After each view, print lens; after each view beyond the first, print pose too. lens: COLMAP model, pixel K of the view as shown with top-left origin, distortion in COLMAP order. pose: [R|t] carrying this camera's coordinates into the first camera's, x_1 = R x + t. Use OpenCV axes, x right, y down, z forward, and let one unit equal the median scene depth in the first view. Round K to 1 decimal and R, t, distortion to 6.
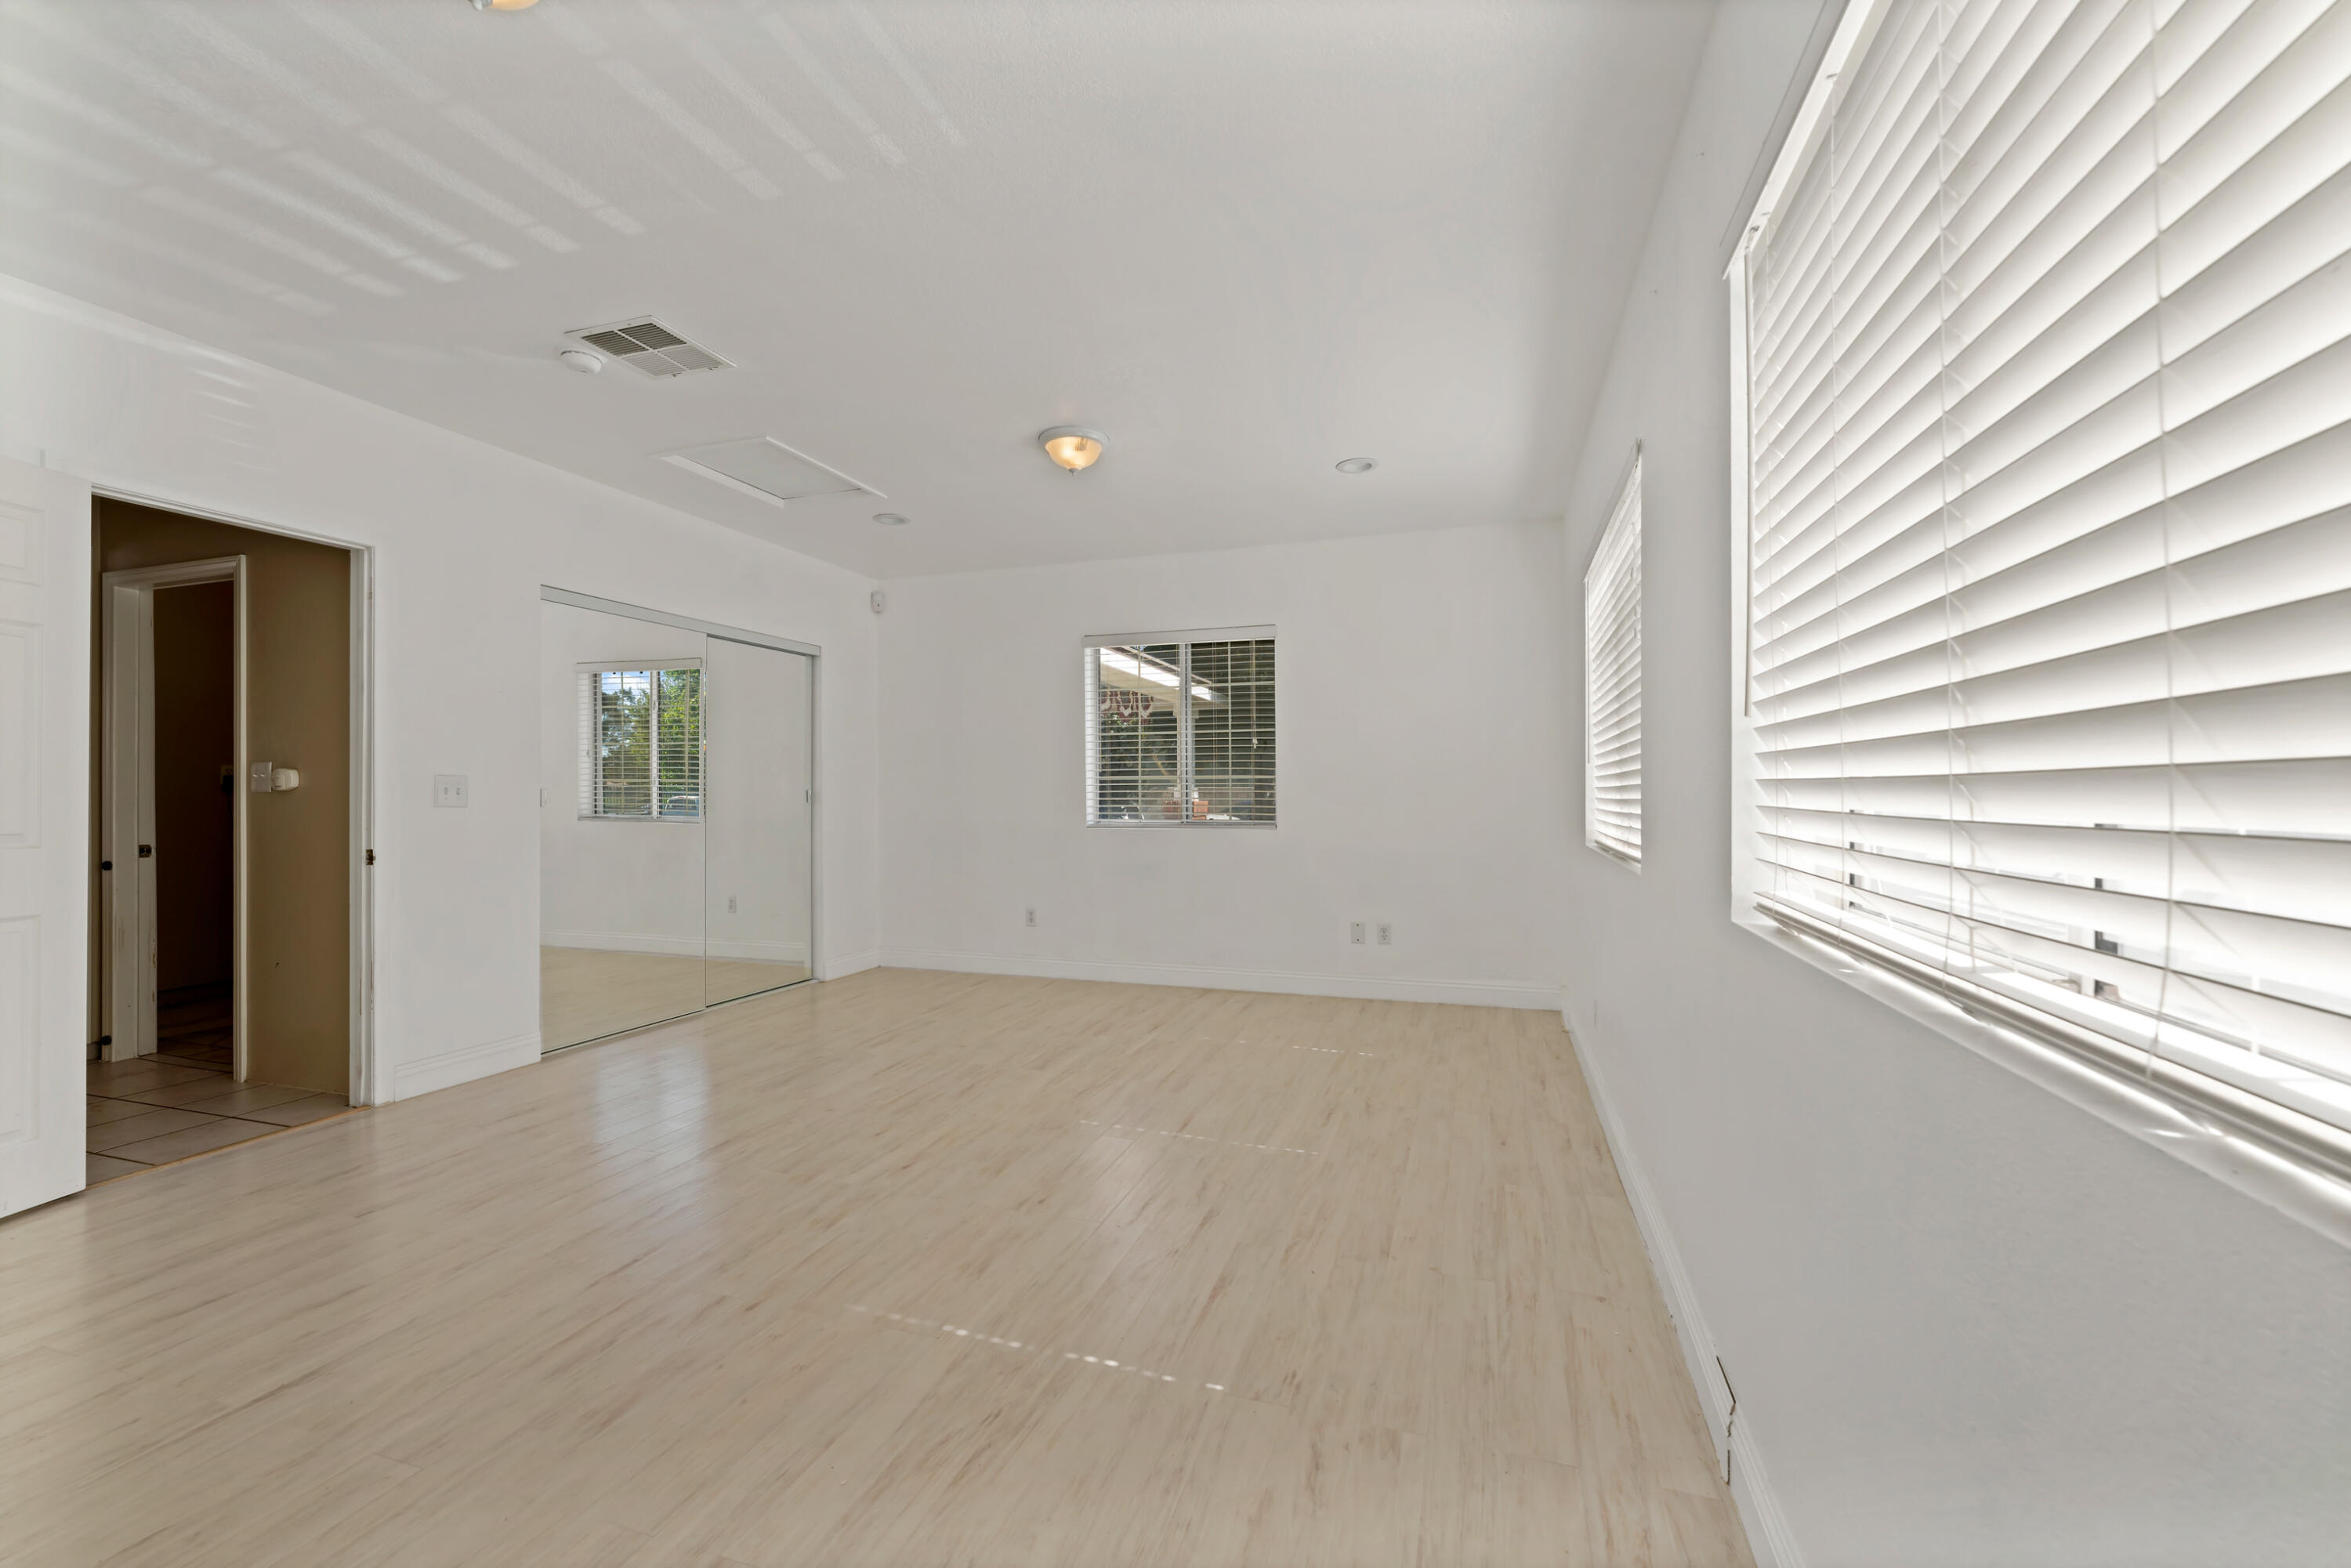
lens RADIAL K [[947.6, 0, 1172.3], [0, 947.6, 785.3], [0, 0, 1]] dist [0.003448, -0.000127]
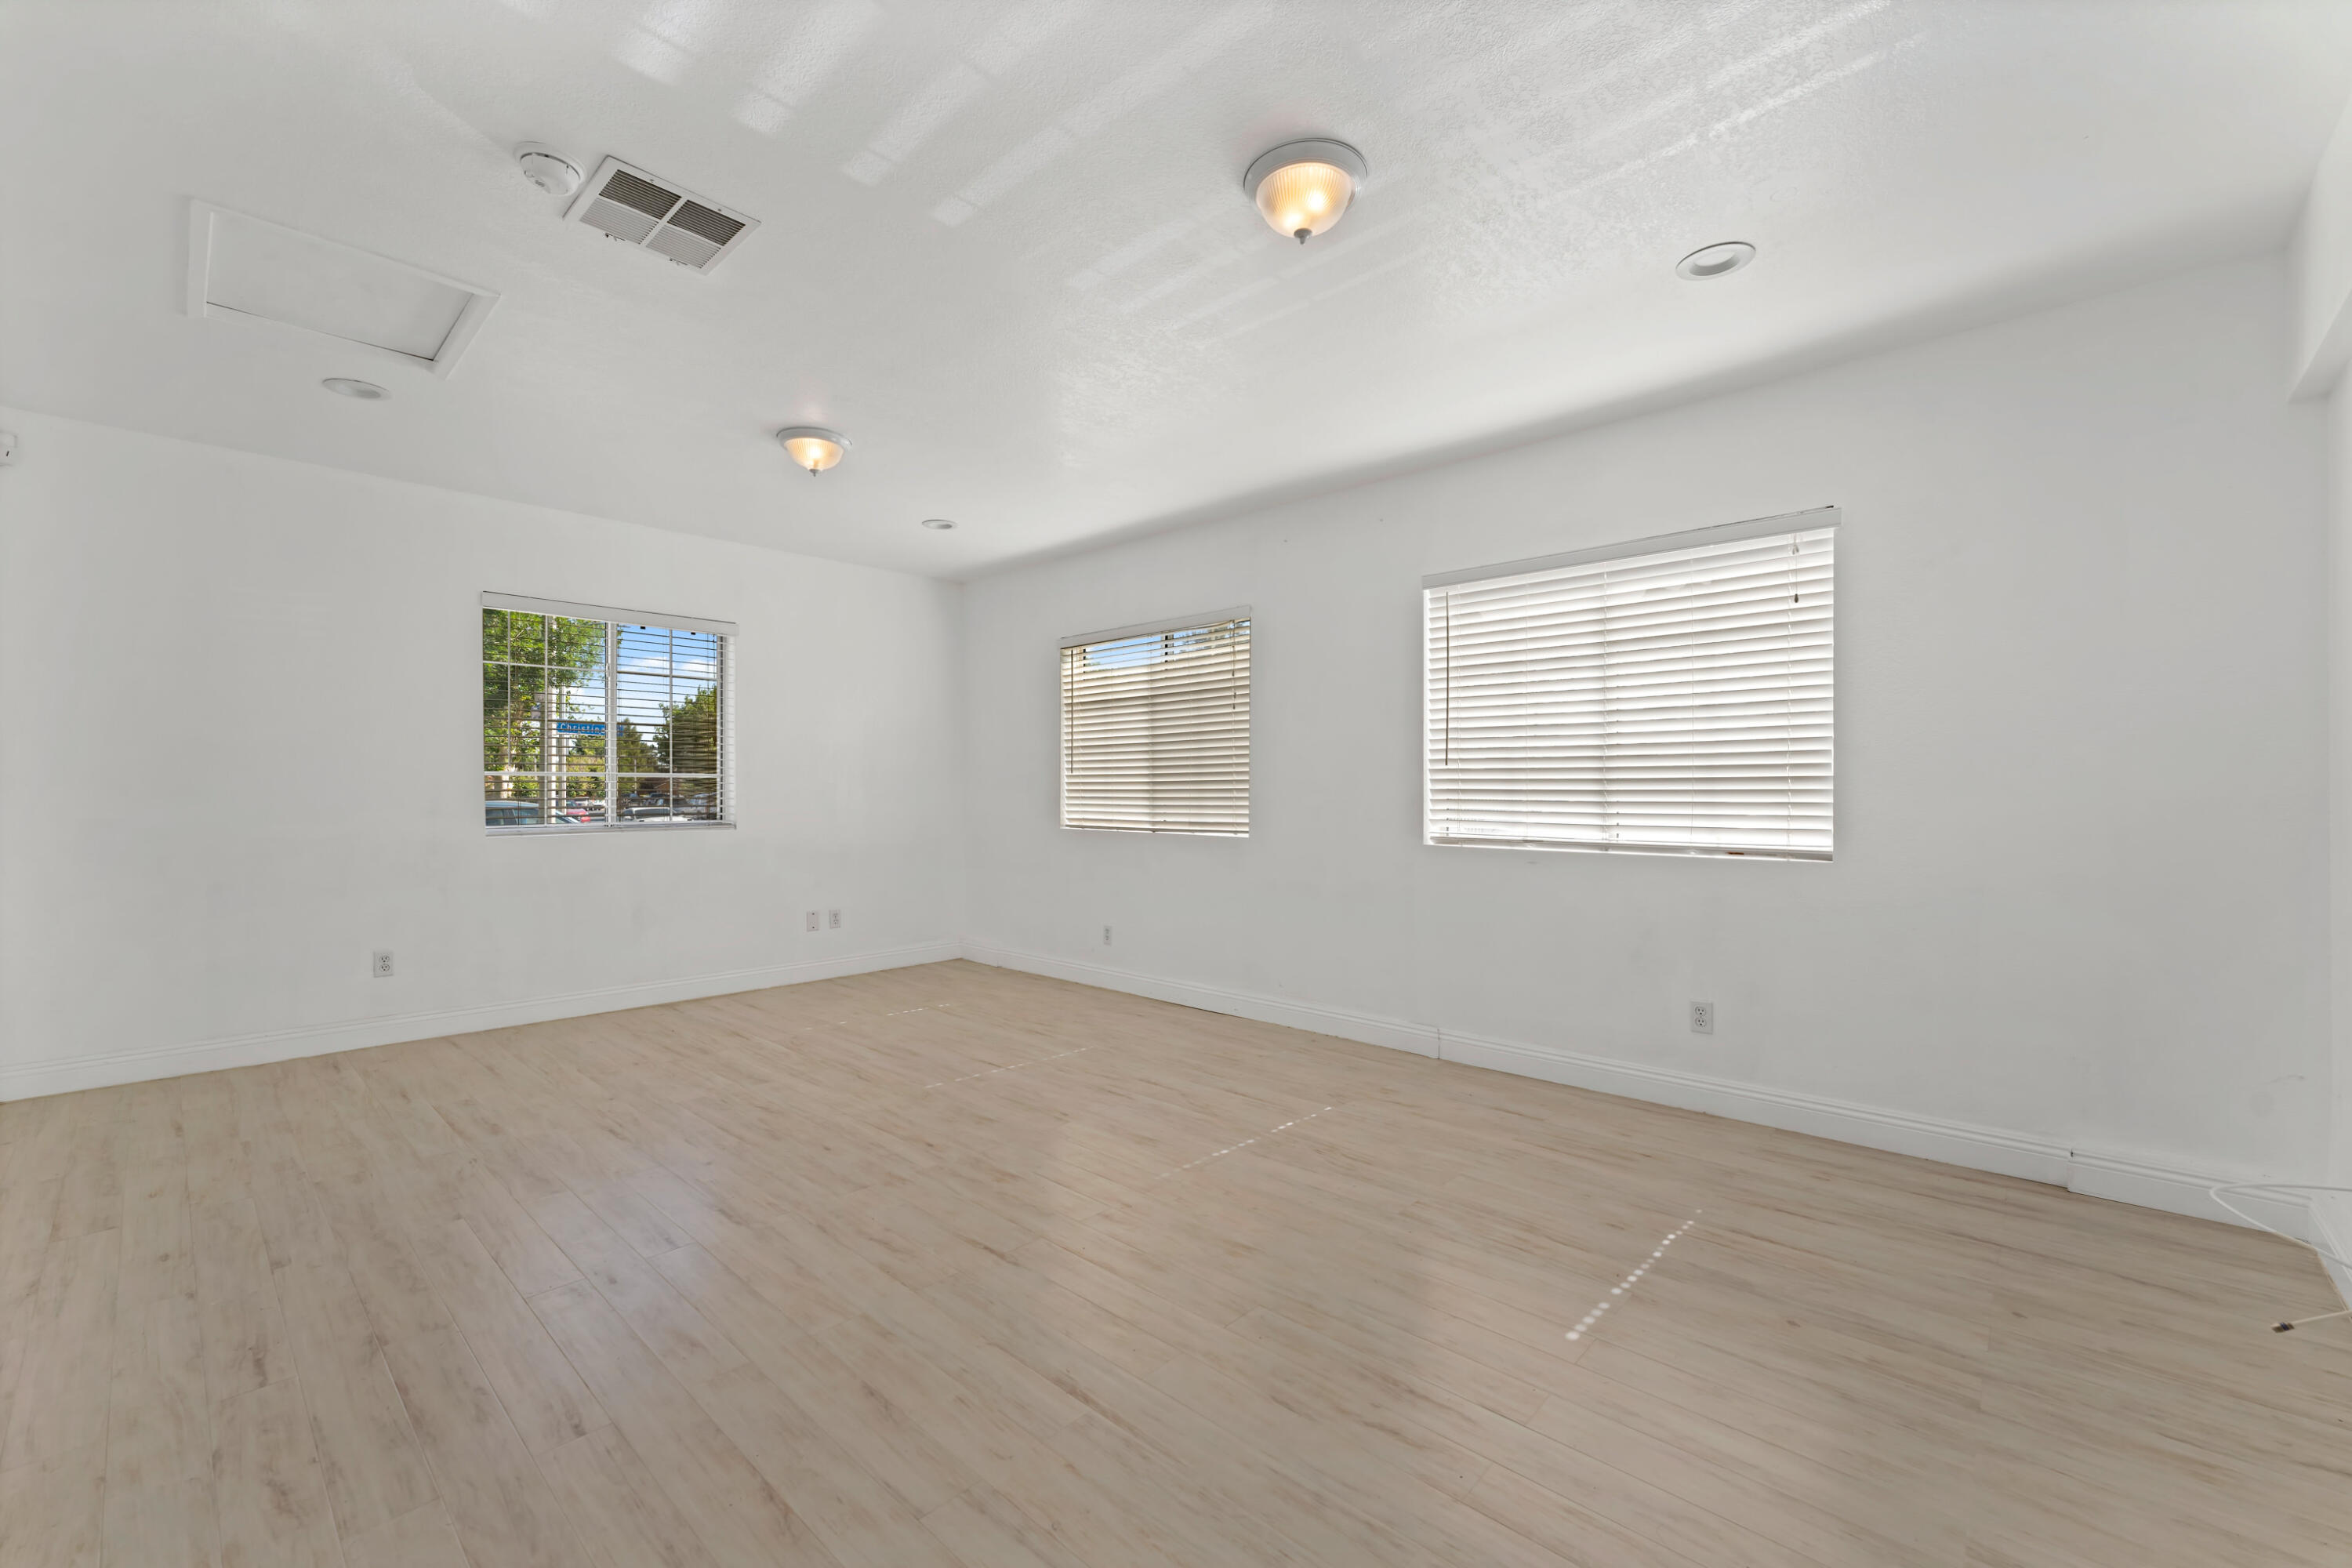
lens RADIAL K [[948.1, 0, 1162.9], [0, 948.1, 792.2], [0, 0, 1]] dist [0.003448, -0.000127]
pose [[0.423671, 0.001561, 0.905815, -1.020994], [-0.009453, 0.999952, 0.002698, 0.000668], [-0.905767, -0.009706, 0.423665, 0.283453]]
